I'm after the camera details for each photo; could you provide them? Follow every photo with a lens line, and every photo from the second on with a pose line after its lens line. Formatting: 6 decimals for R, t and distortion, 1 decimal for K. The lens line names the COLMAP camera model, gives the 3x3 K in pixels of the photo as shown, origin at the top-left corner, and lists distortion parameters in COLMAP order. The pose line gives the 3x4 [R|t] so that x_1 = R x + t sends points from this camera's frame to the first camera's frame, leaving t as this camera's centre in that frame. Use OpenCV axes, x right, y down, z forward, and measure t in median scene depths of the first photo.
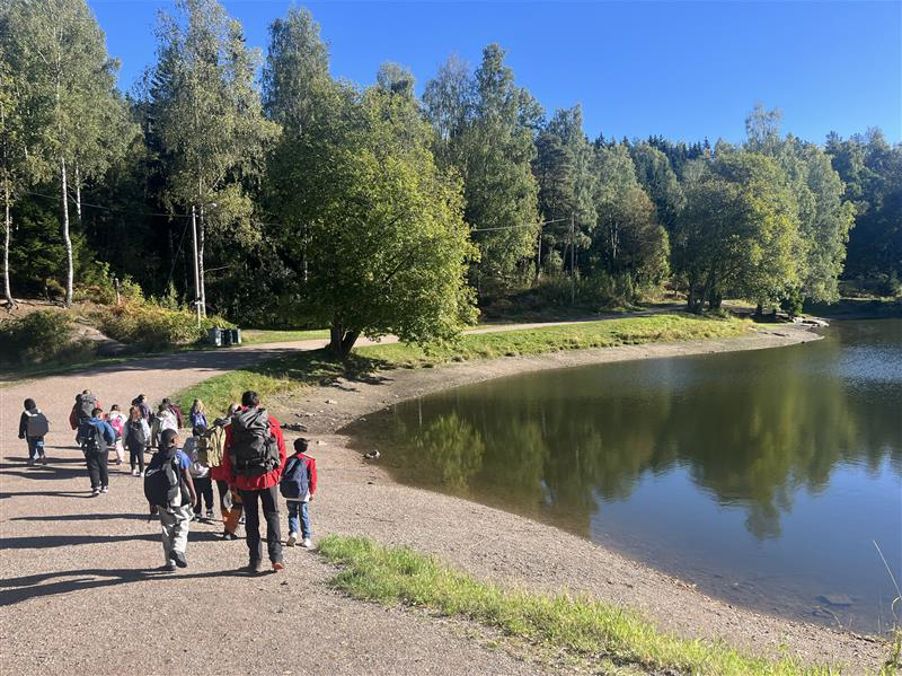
lens RADIAL K [[634.6, 0, 451.0], [0, 634.6, 338.0], [0, 0, 1]] dist [0.153010, -0.116715]
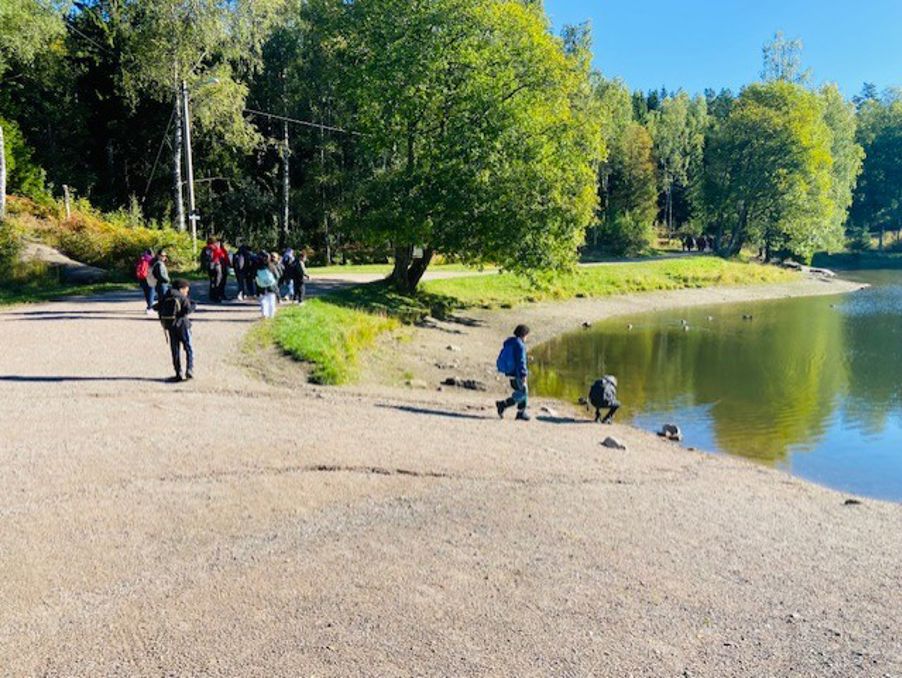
lens RADIAL K [[634.6, 0, 451.0], [0, 634.6, 339.0], [0, 0, 1]] dist [0.153010, -0.116715]
pose [[0.992576, 0.007175, 0.121412, -0.157592], [-0.015903, 0.997344, 0.071075, 0.023397], [-0.120579, -0.072478, 0.990054, 0.177920]]
